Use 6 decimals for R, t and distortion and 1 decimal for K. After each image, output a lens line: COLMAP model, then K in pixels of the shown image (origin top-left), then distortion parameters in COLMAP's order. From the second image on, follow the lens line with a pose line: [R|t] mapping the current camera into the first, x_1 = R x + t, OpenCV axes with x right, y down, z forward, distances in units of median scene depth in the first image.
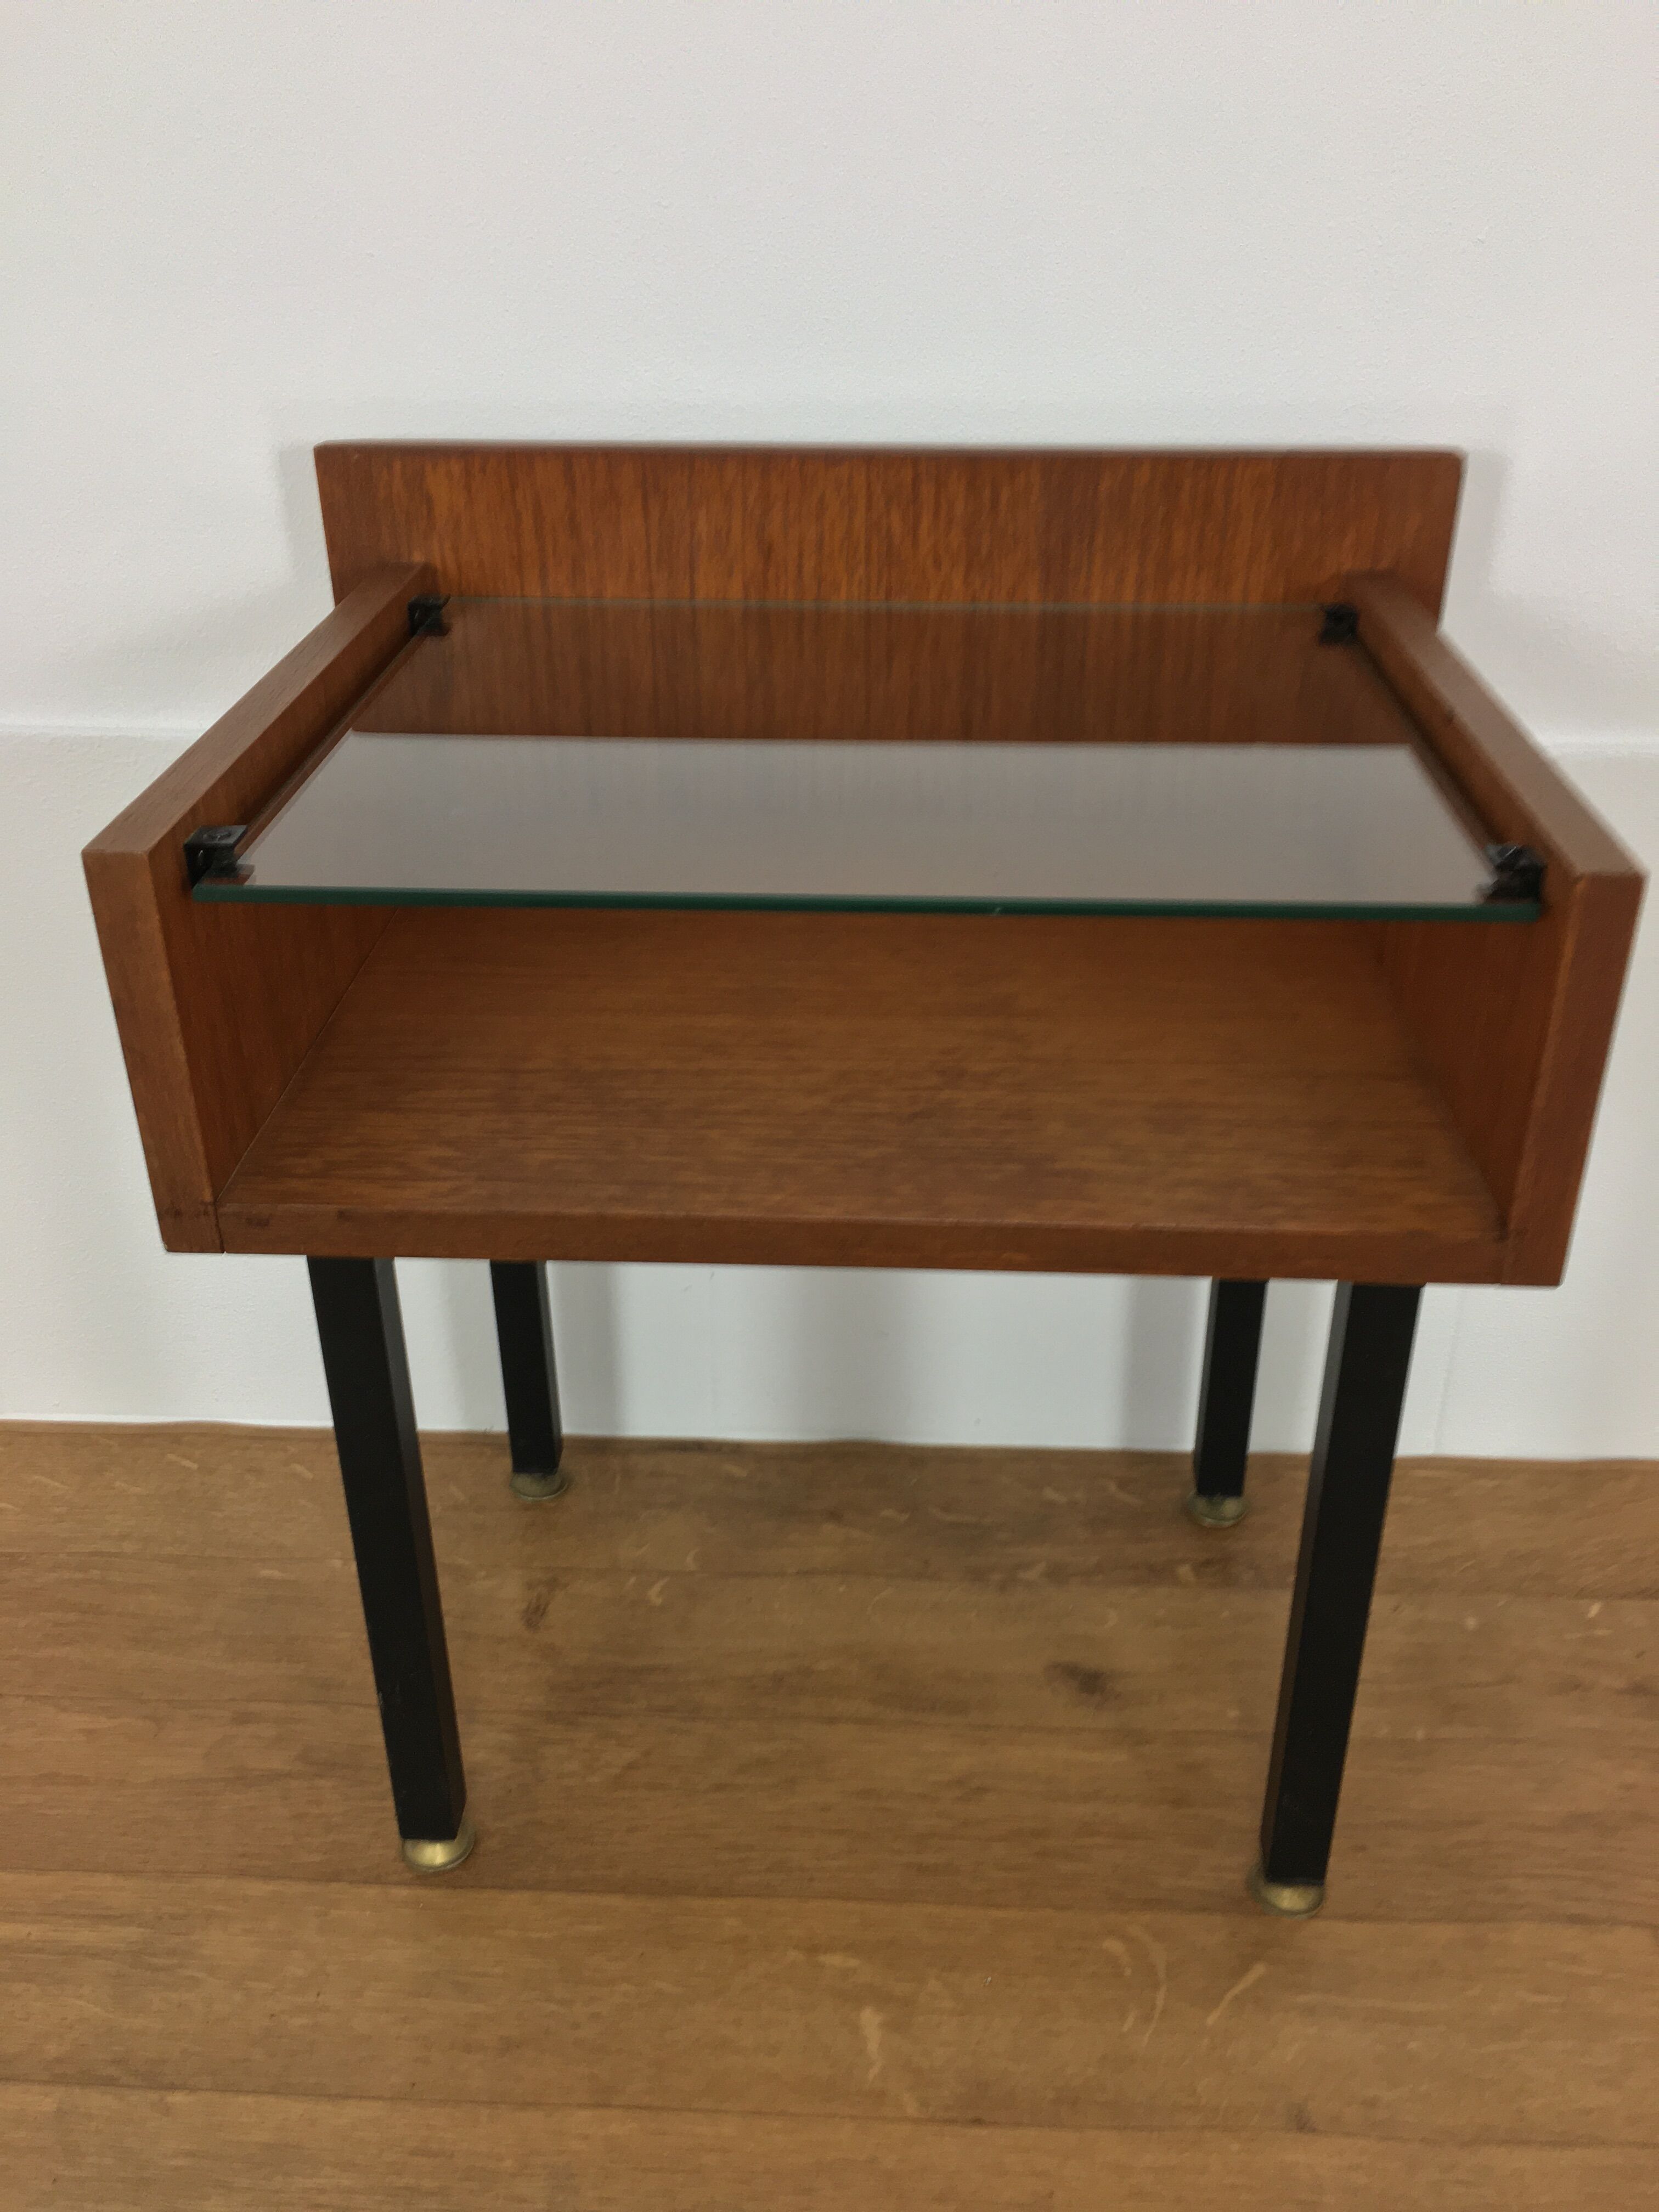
lens RADIAL K [[1912.3, 0, 829.5], [0, 1912.3, 1106.0], [0, 0, 1]] dist [0.073550, -0.125779]
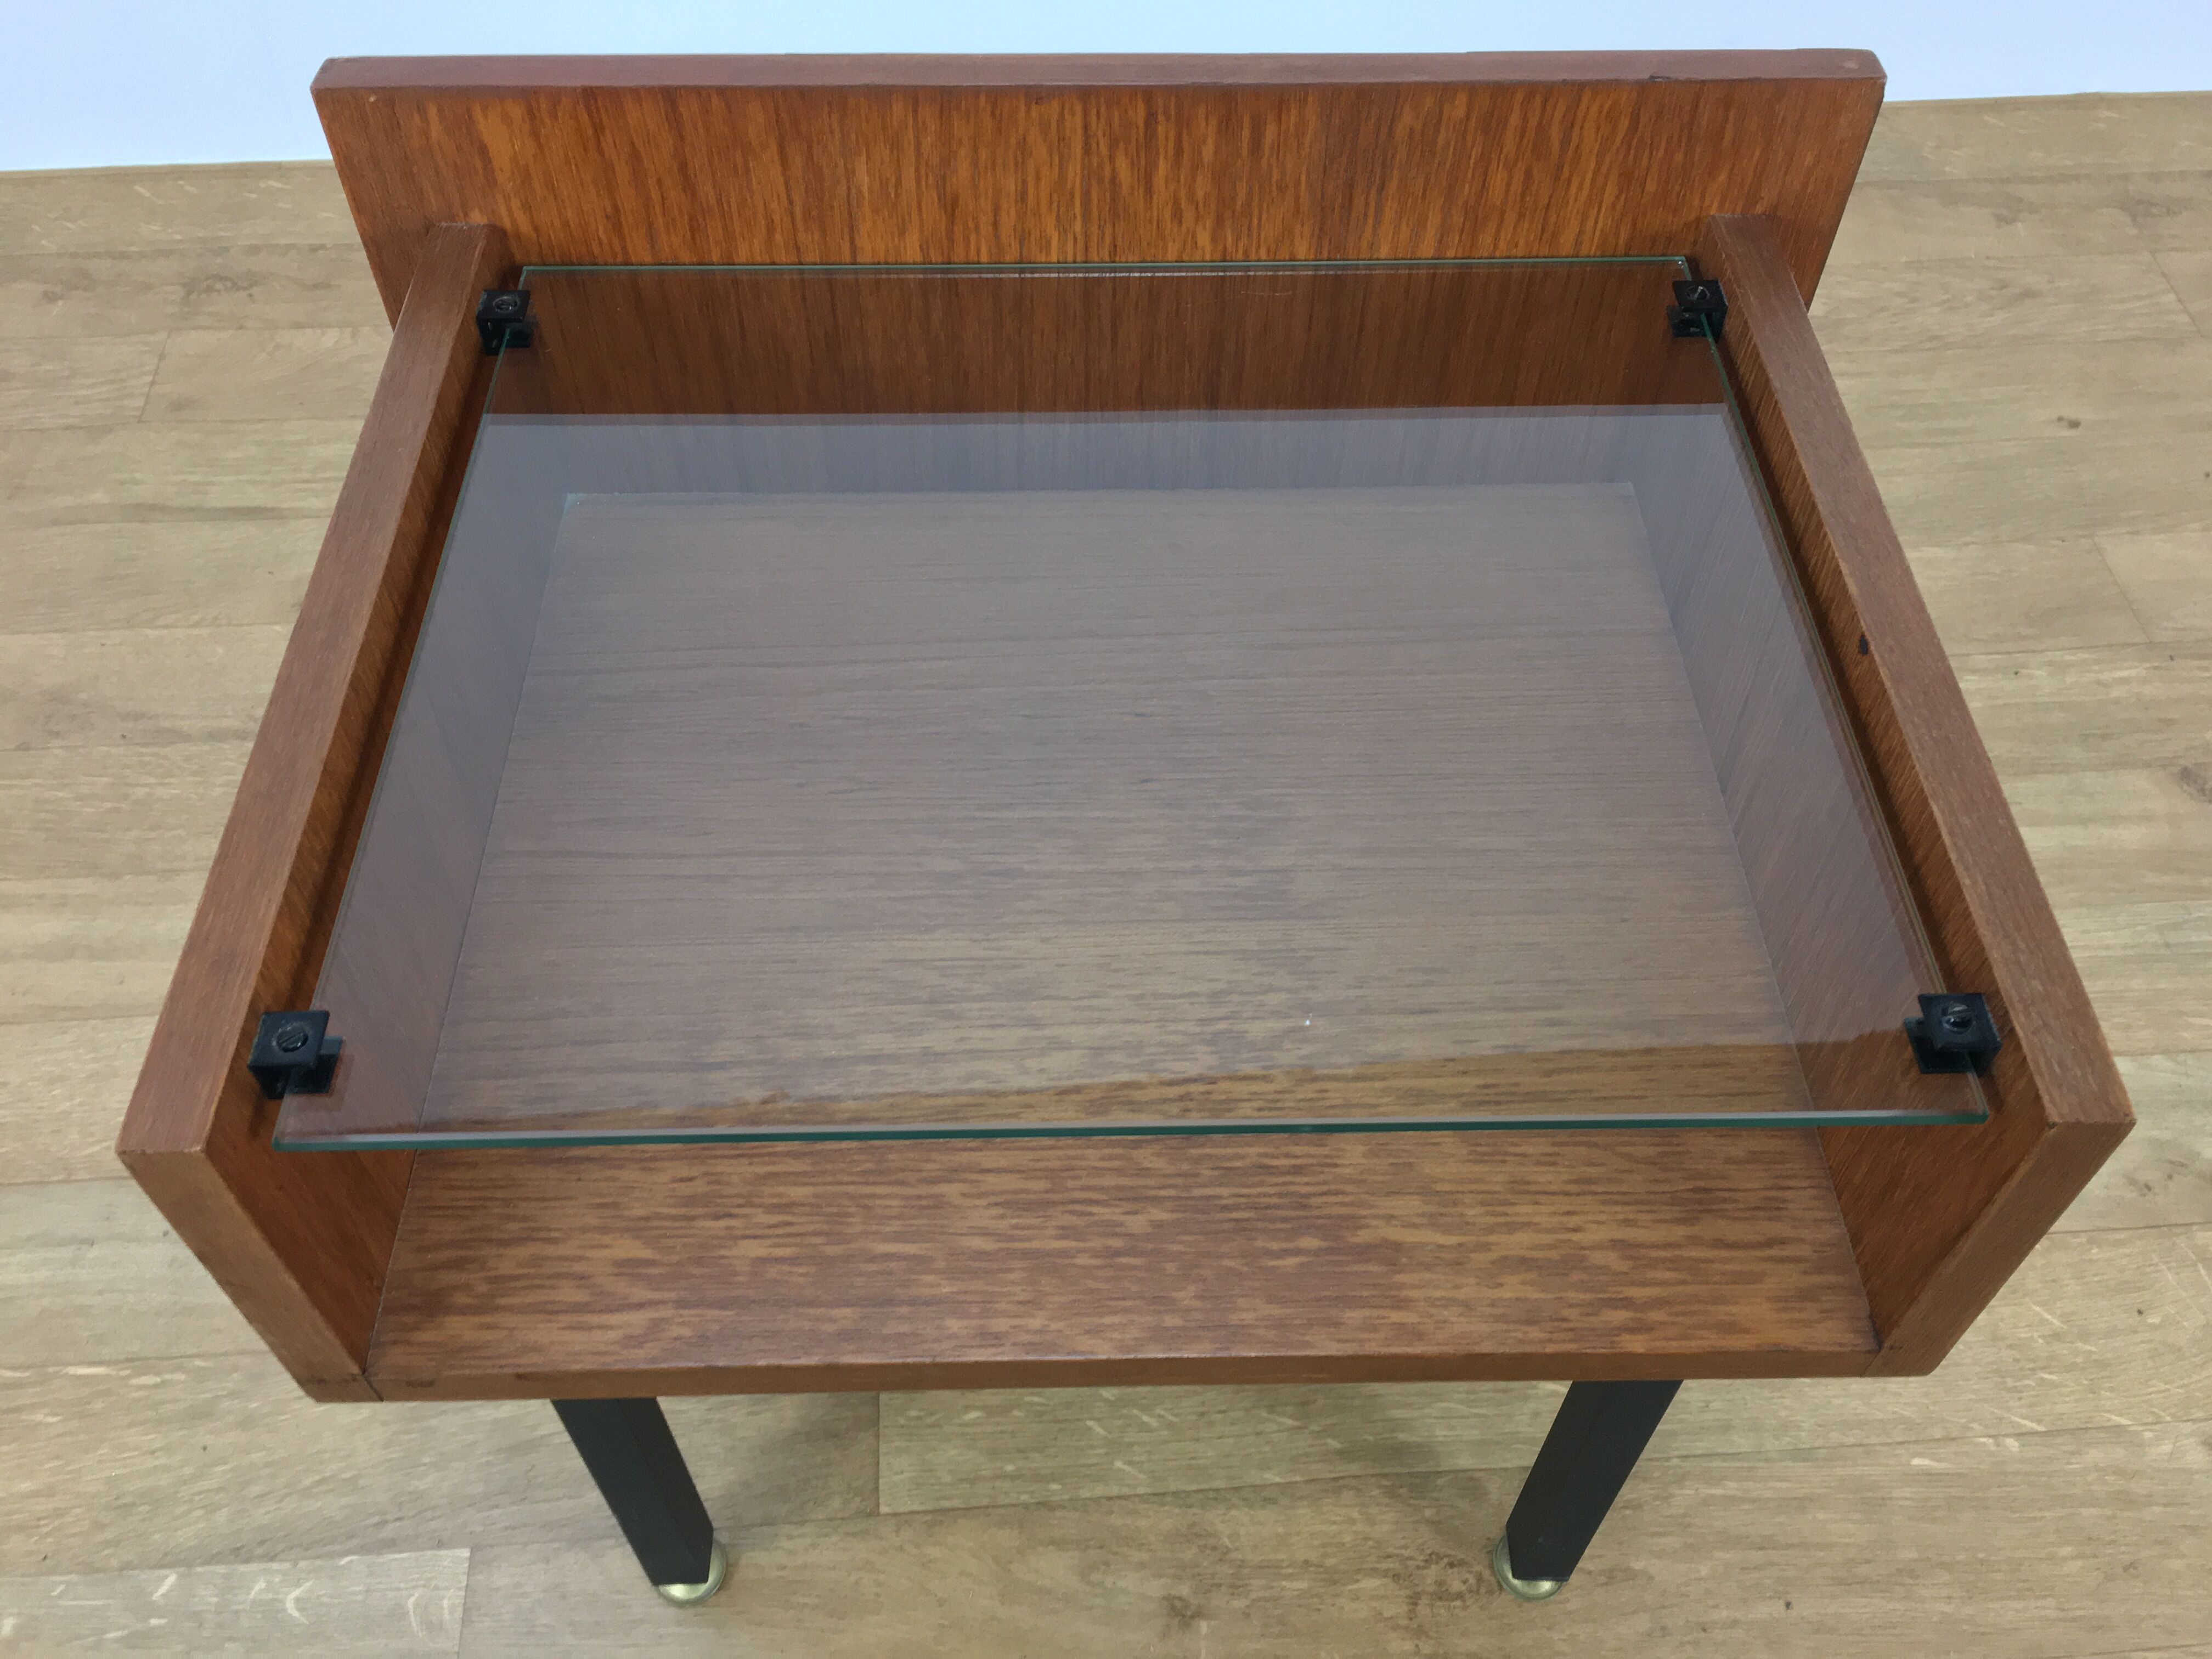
lens RADIAL K [[1912.3, 0, 1106.0], [0, 1912.3, 829.5], [0, 0, 1]] dist [0.073550, -0.125779]
pose [[0.997594, -0.046753, 0.051199, -0.022397], [0.024053, 0.925949, 0.376883, -0.348740], [-0.065028, -0.374744, 0.924845, 0.214970]]
